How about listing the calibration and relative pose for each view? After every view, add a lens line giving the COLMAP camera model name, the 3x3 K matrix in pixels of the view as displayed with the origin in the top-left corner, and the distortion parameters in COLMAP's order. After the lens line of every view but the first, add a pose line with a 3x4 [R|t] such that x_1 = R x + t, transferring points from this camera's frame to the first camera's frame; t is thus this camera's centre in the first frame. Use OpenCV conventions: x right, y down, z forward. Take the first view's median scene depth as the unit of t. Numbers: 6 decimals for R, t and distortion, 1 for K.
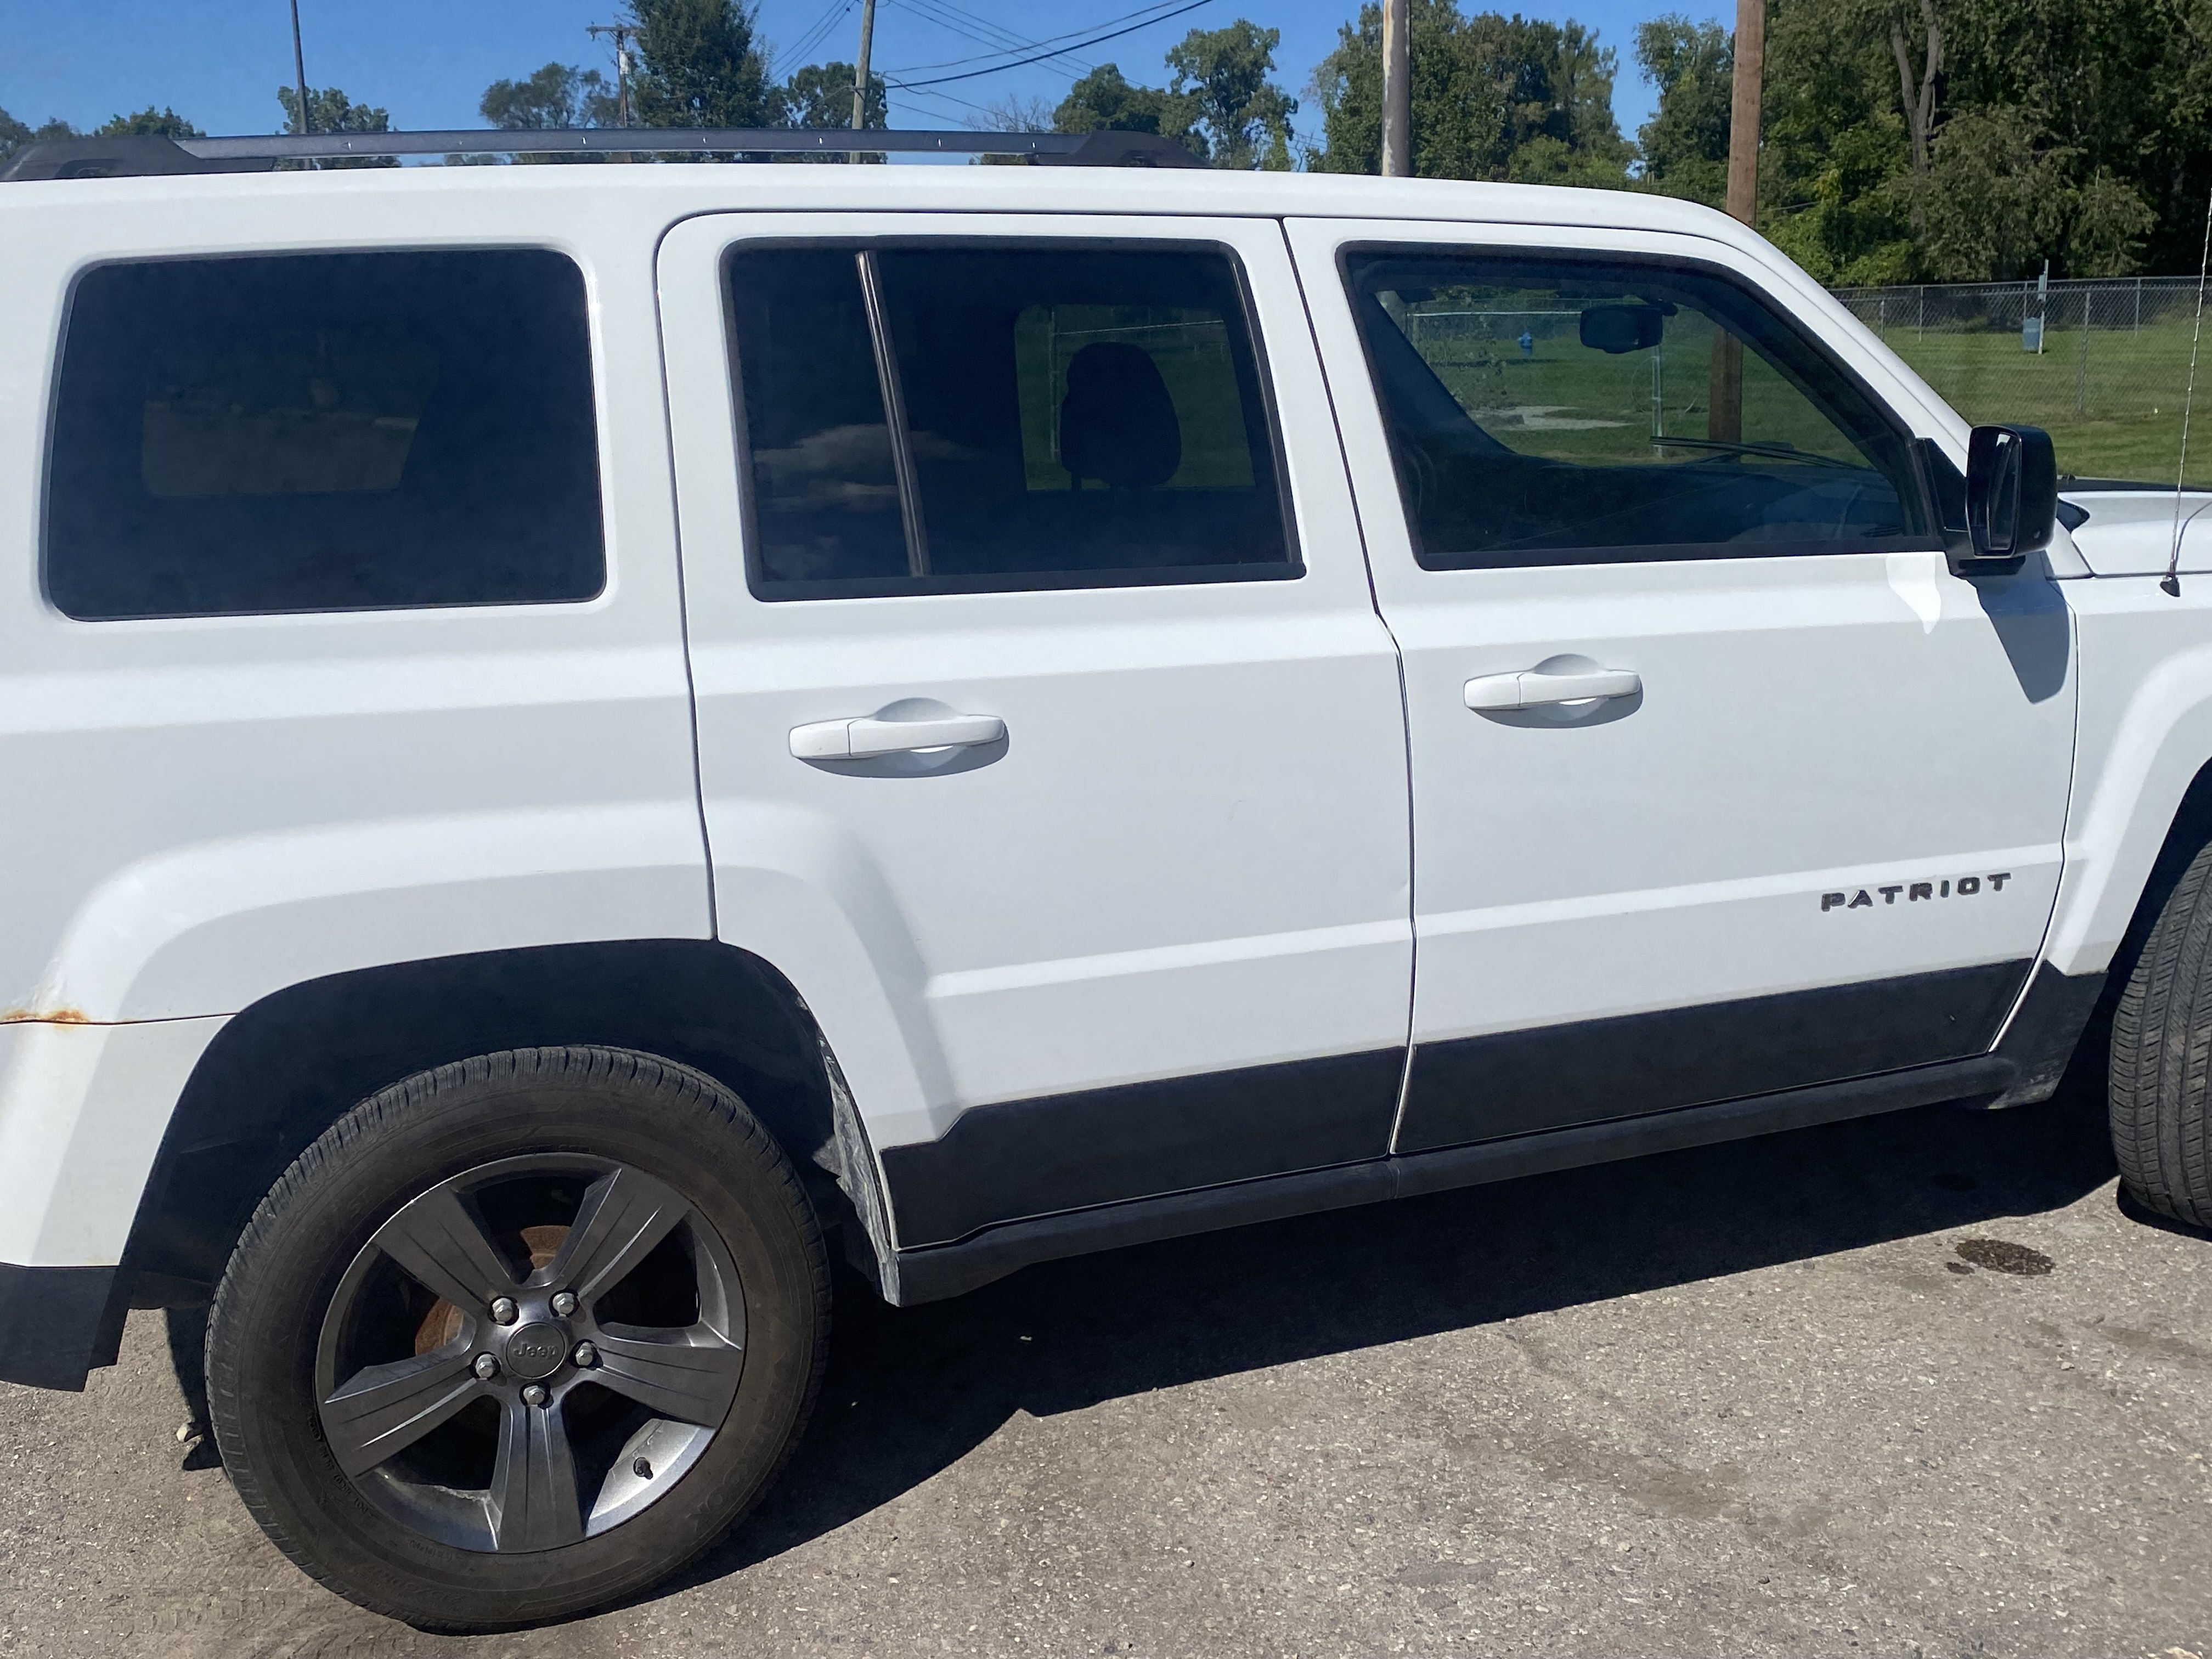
lens RADIAL K [[2144.7, 0, 1106.0], [0, 2144.7, 829.5], [0, 0, 1]] dist [0.019008, -0.019807]
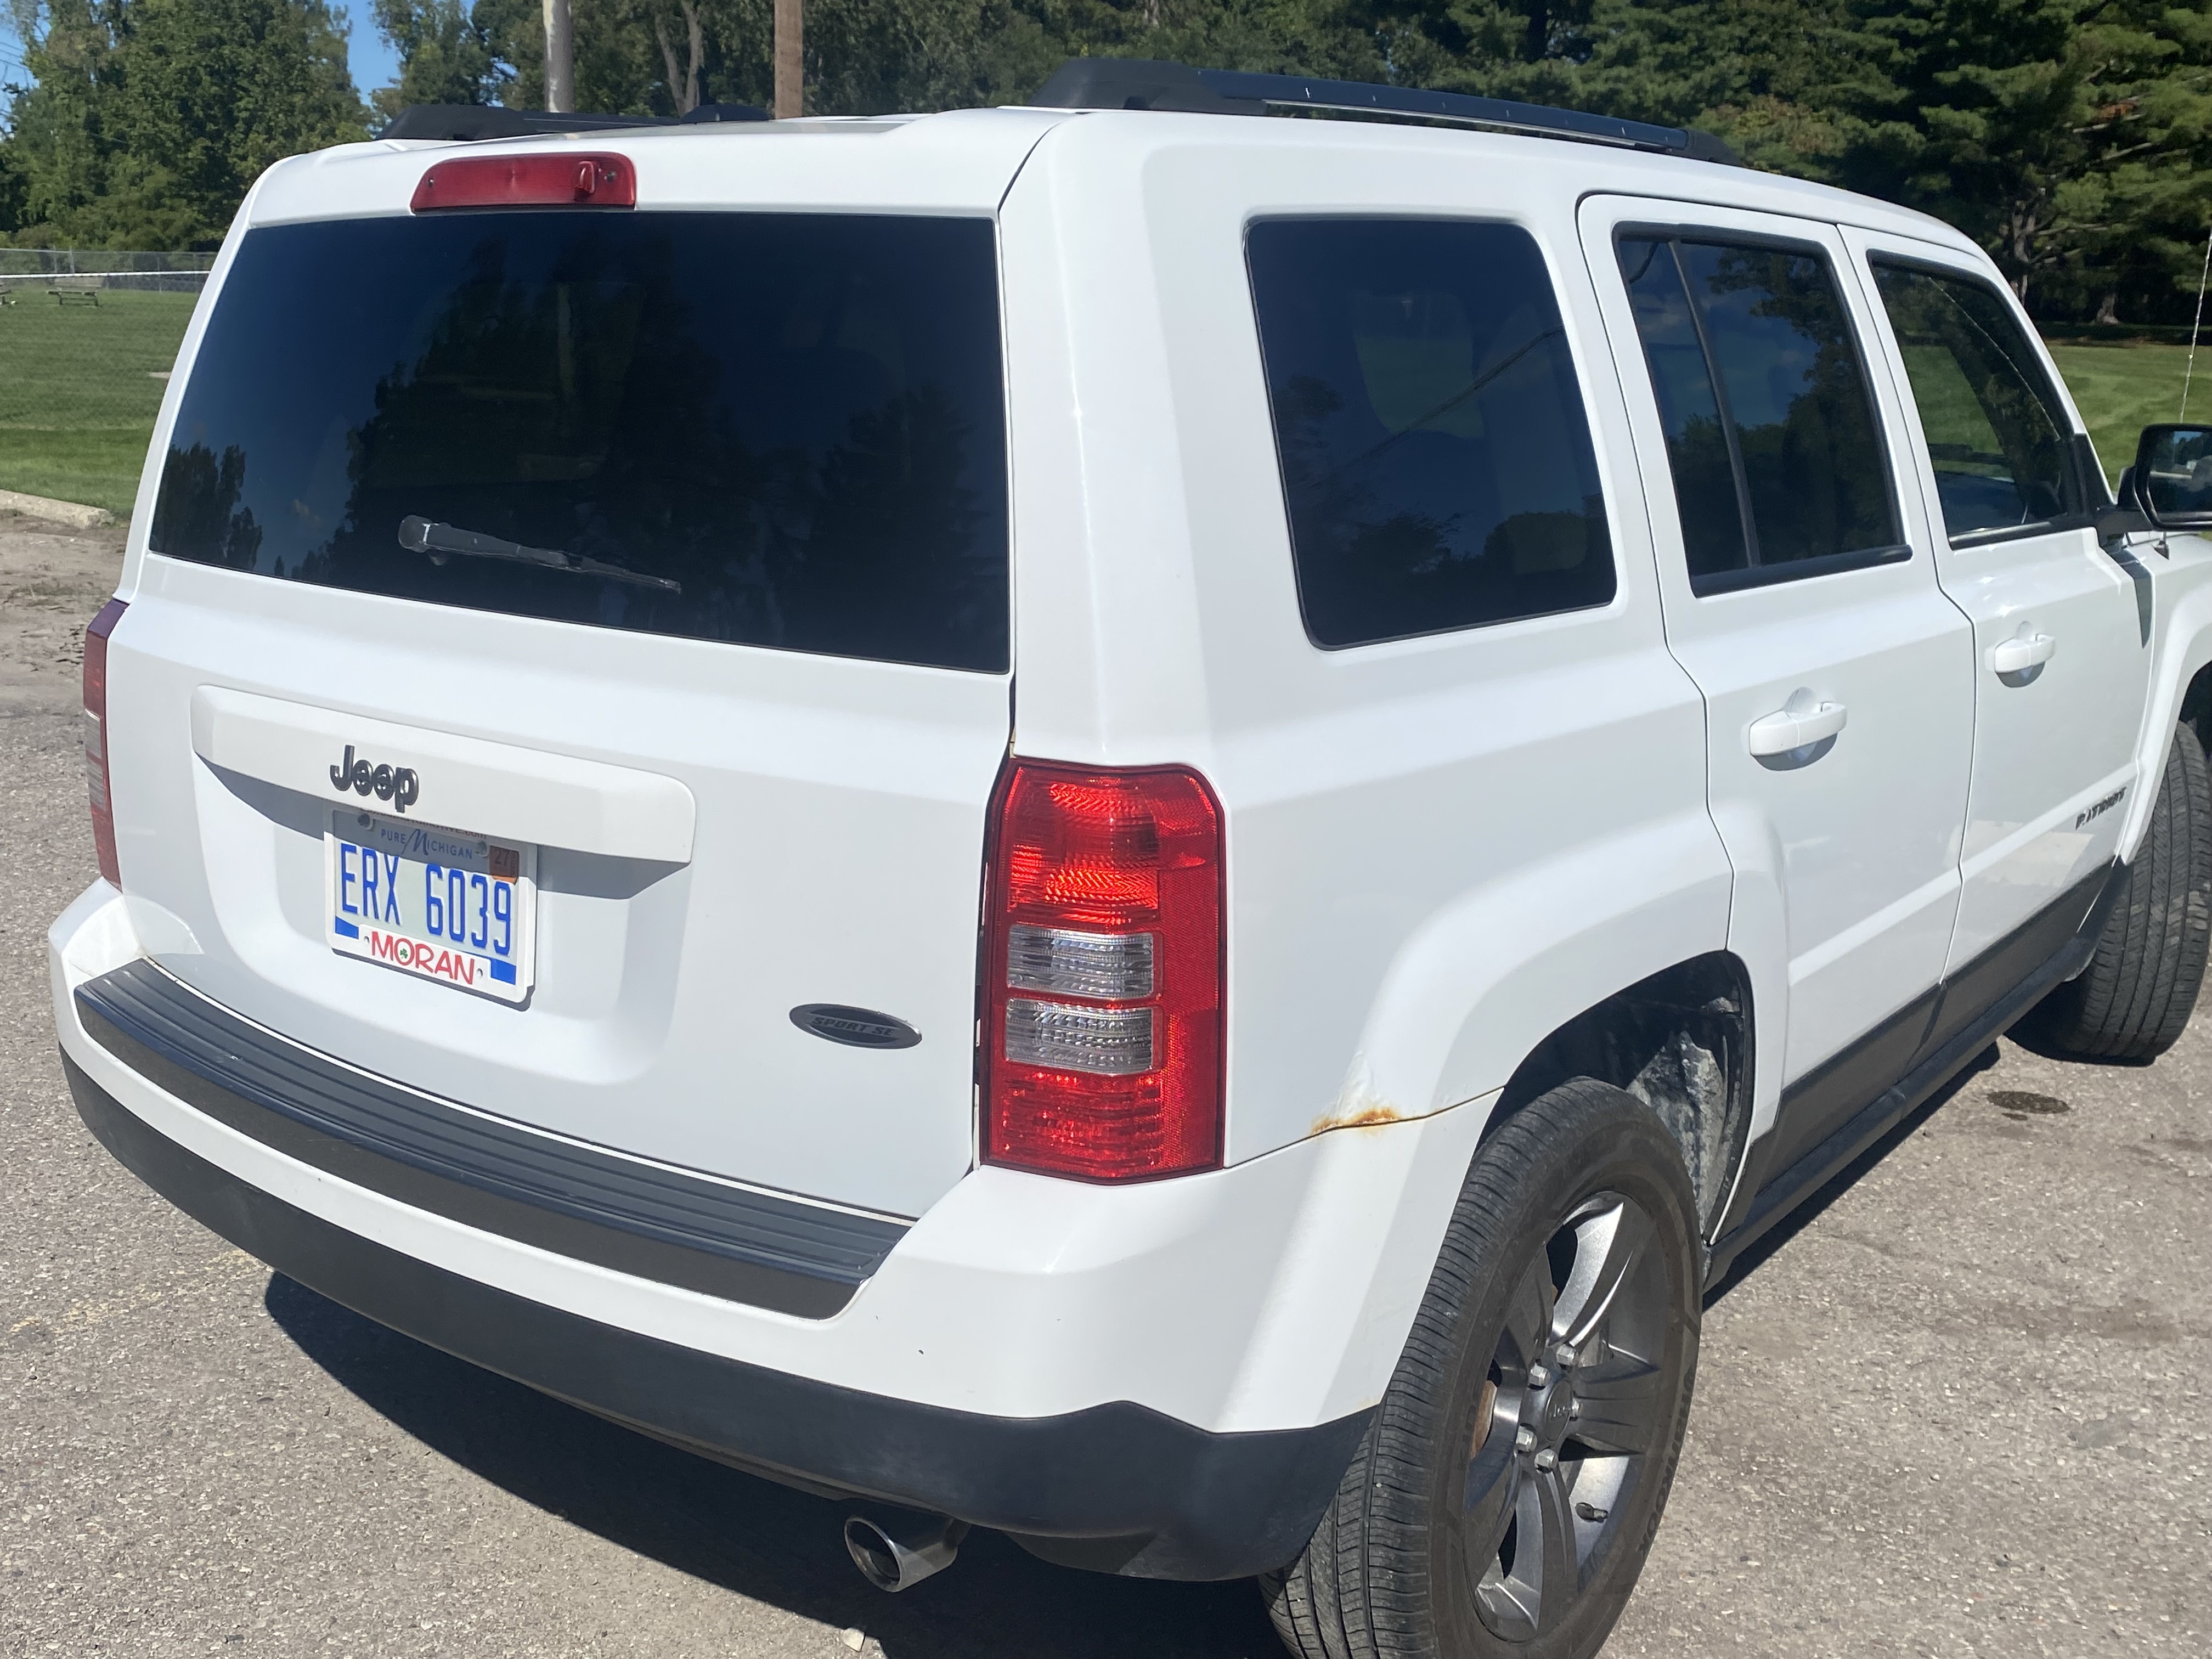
lens RADIAL K [[2144.7, 0, 1106.0], [0, 2144.7, 829.5], [0, 0, 1]] dist [0.019008, -0.019807]
pose [[0.857816, -0.087590, 0.506439, -0.800344], [0.081903, 0.996076, 0.033547, -0.050255], [-0.507390, 0.012702, 0.861623, 0.265155]]
